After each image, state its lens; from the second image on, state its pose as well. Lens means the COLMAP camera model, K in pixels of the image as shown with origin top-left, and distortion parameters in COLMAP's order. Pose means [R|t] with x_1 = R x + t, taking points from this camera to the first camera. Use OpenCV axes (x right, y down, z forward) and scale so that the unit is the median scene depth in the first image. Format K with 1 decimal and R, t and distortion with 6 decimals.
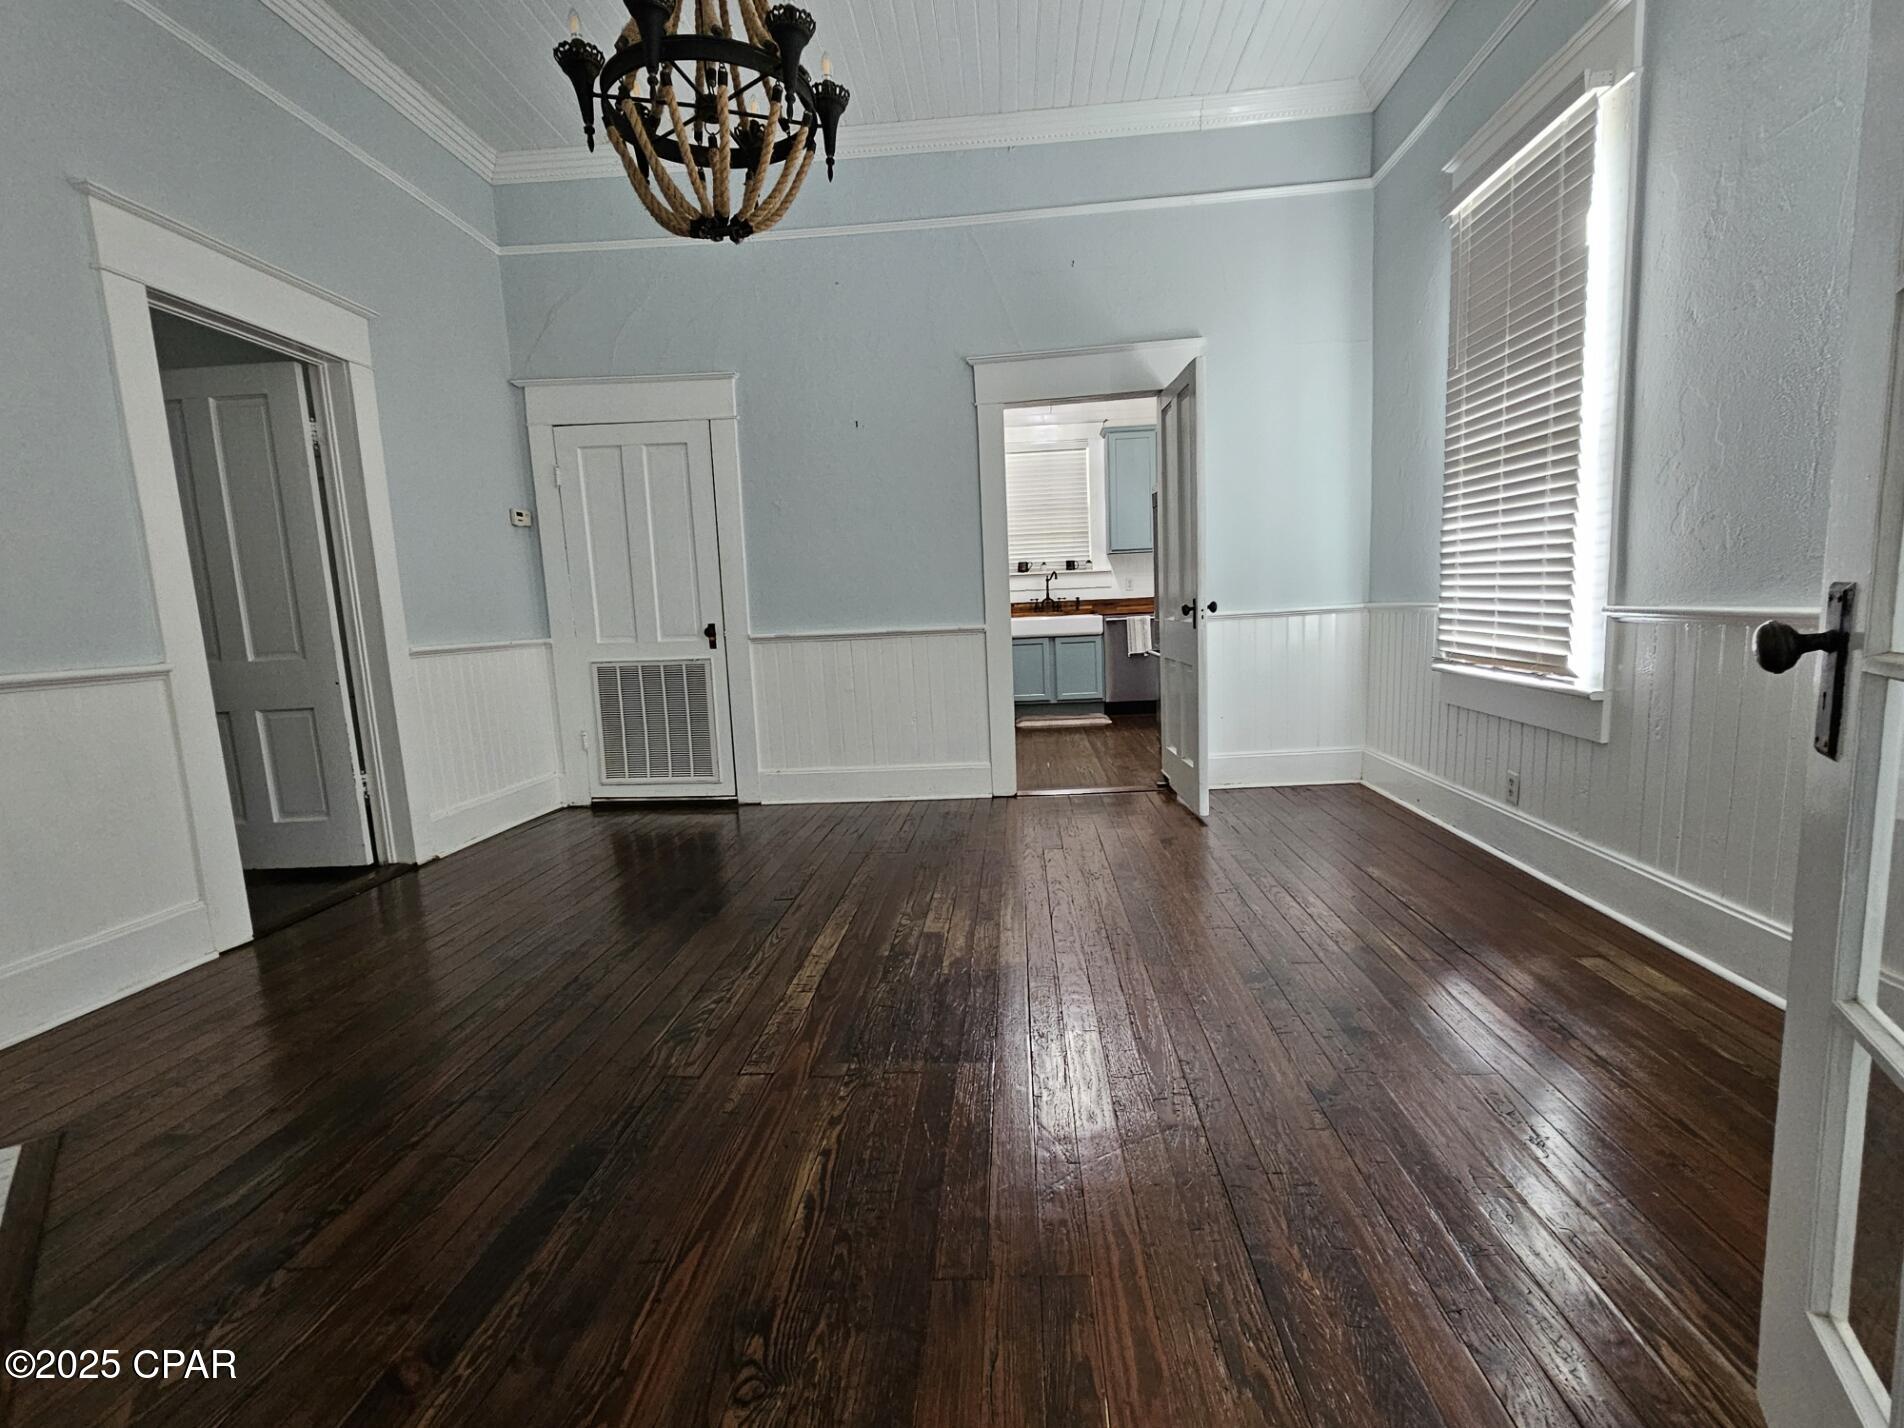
lens RADIAL K [[863.8, 0, 952.0], [0, 863.8, 714.0], [0, 0, 1]] dist [-0.001899, -0.000363]
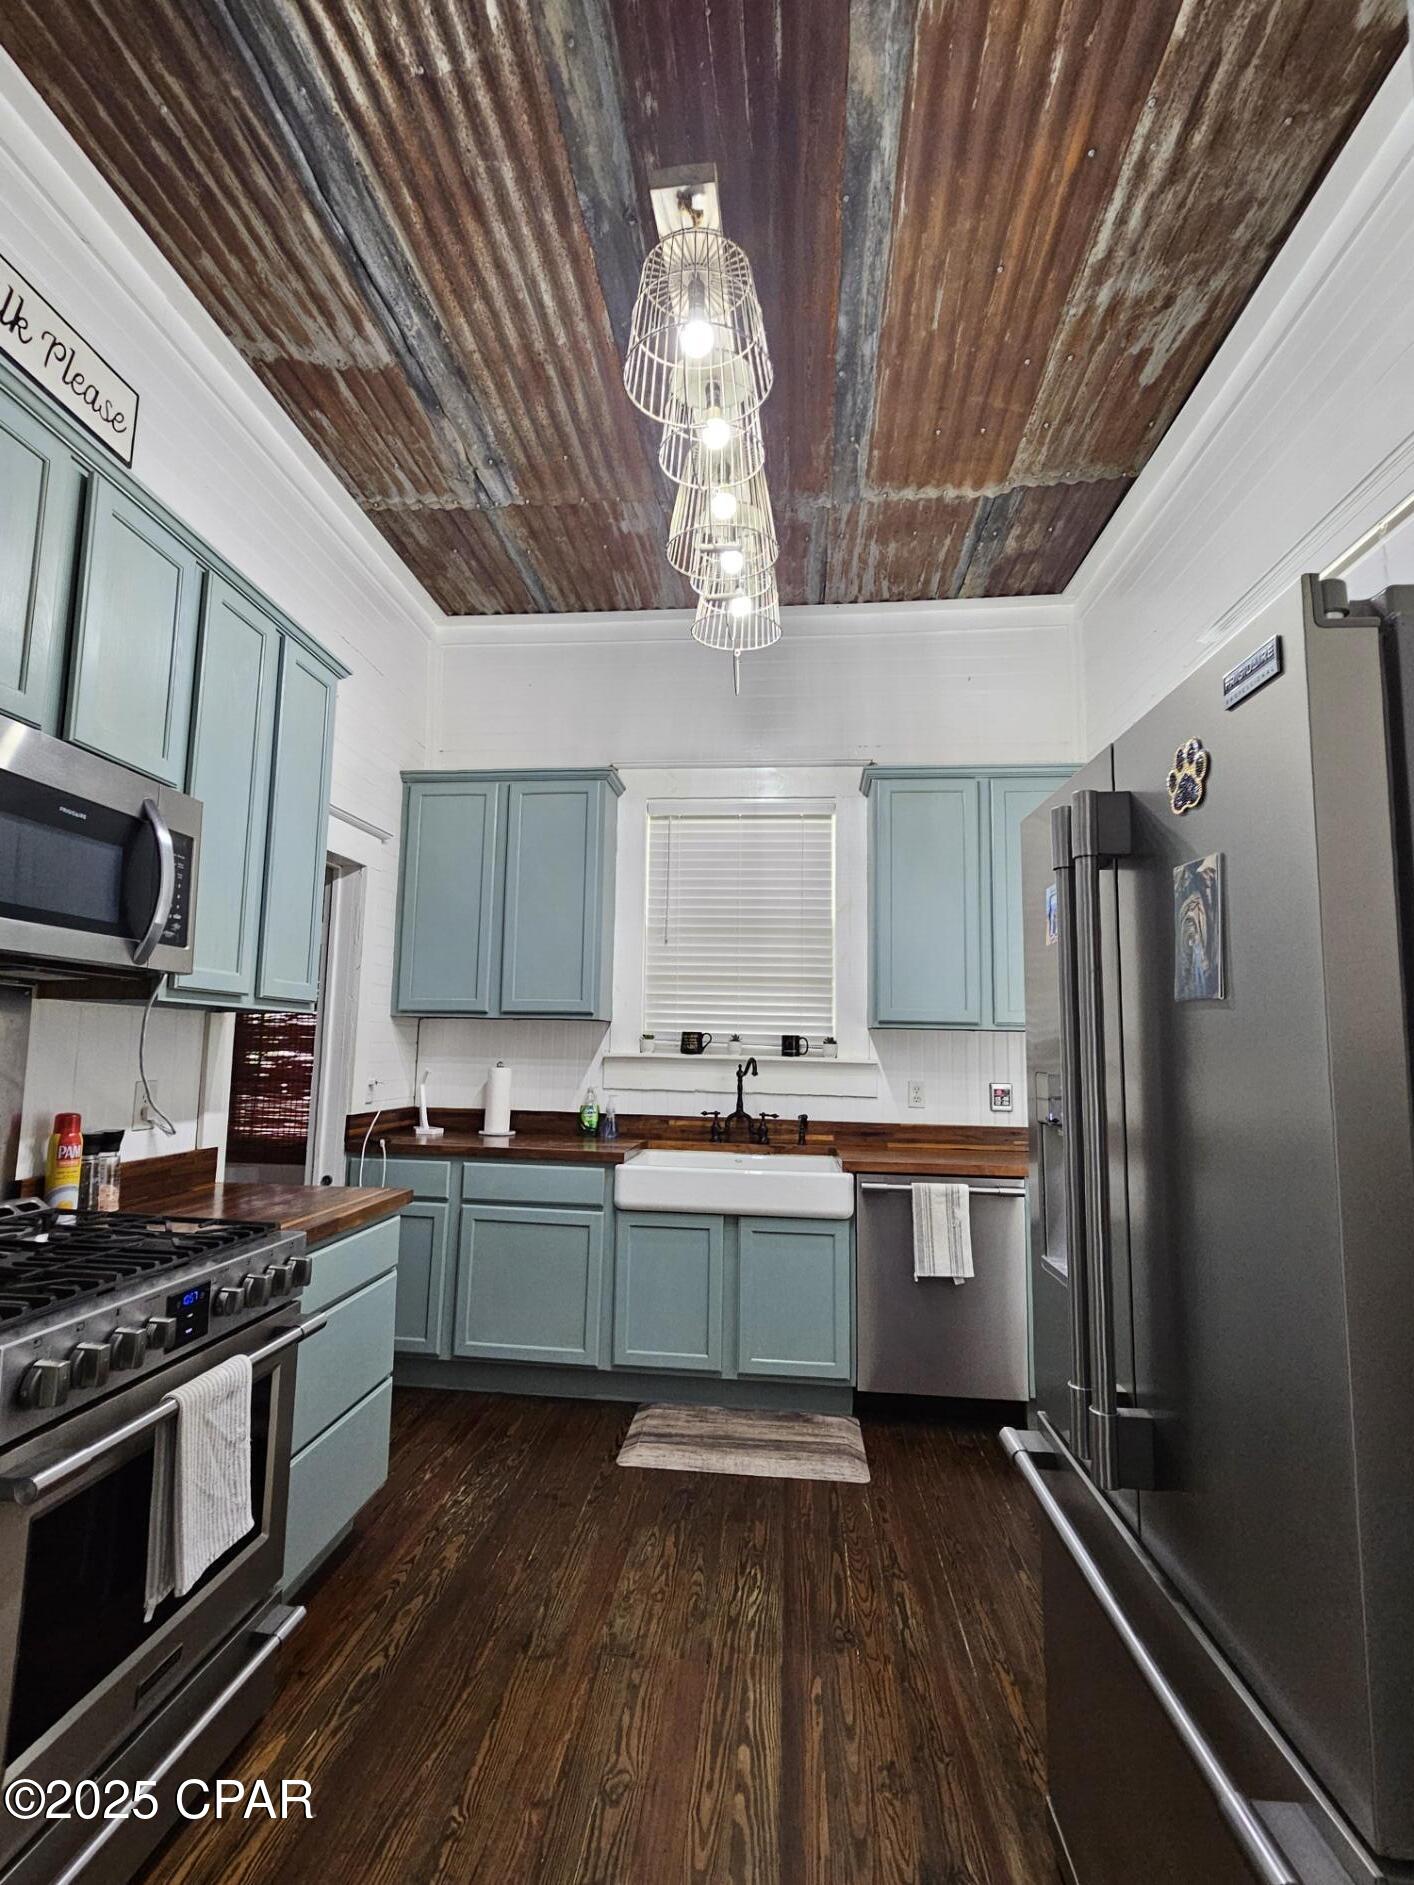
lens RADIAL K [[937.1, 0, 670.8], [0, 937.1, 944.7], [0, 0, 1]] dist [0.003731, -0.000924]
pose [[0.996975, 0.063142, -0.045315, 0.093420], [-0.072250, 0.967840, -0.240968, -0.099463], [0.028643, 0.243513, 0.969475, 0.496914]]
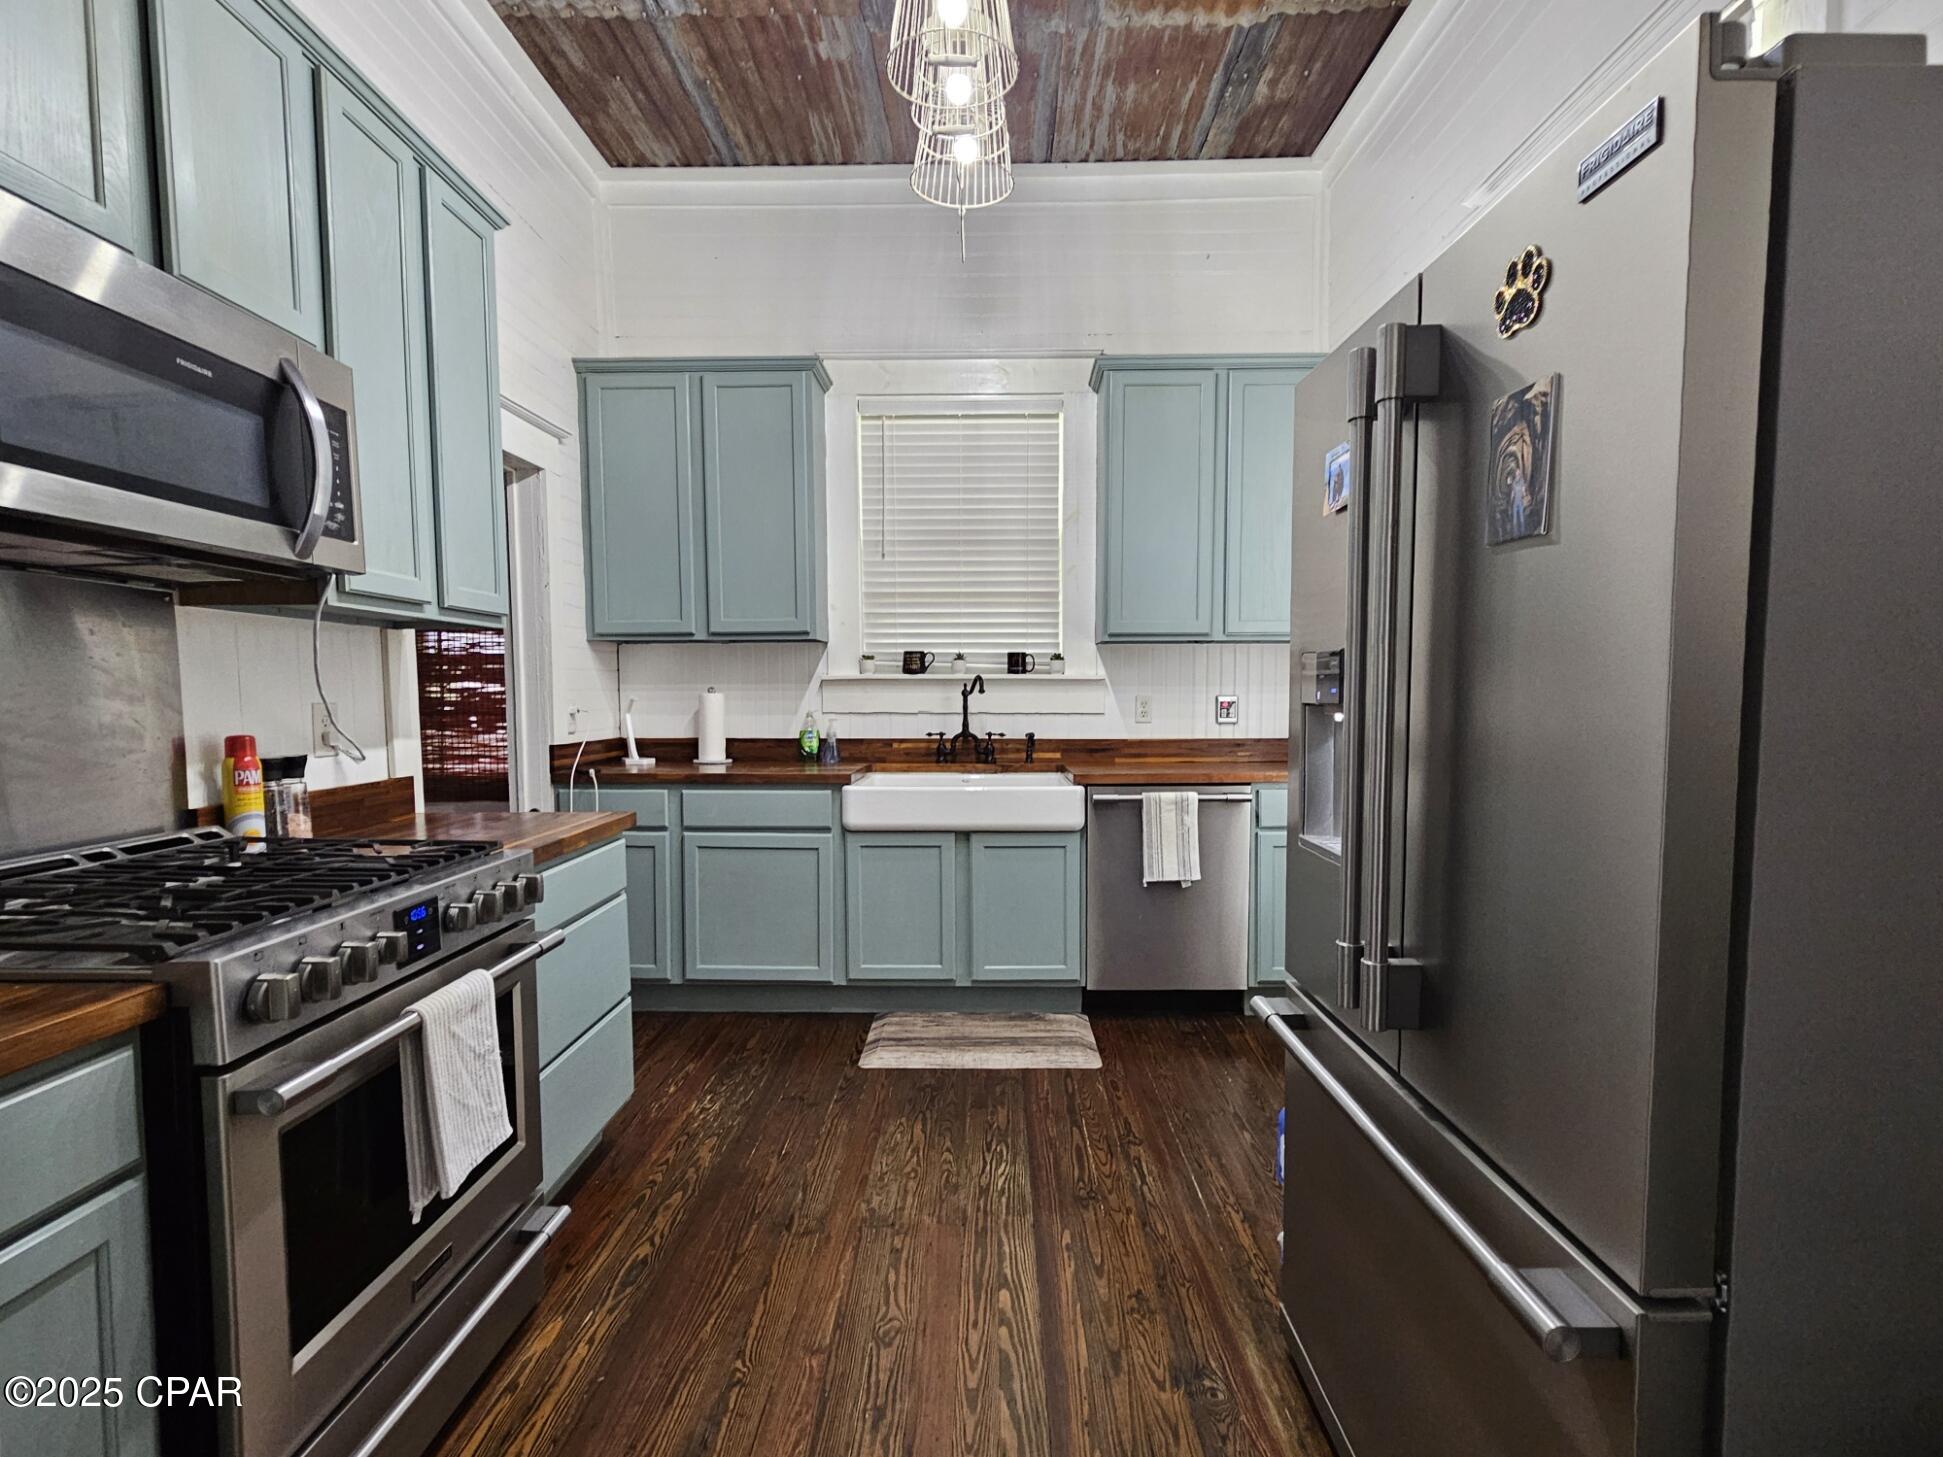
lens RADIAL K [[961.8, 0, 965.7], [0, 961.8, 764.0], [0, 0, 1]] dist [0.012910, -0.010758]
pose [[0.997297, 0.039200, 0.062152, 0.082201], [-0.035465, 0.997562, -0.060094, -0.089145], [-0.064357, 0.057727, 0.996256, 0.506901]]
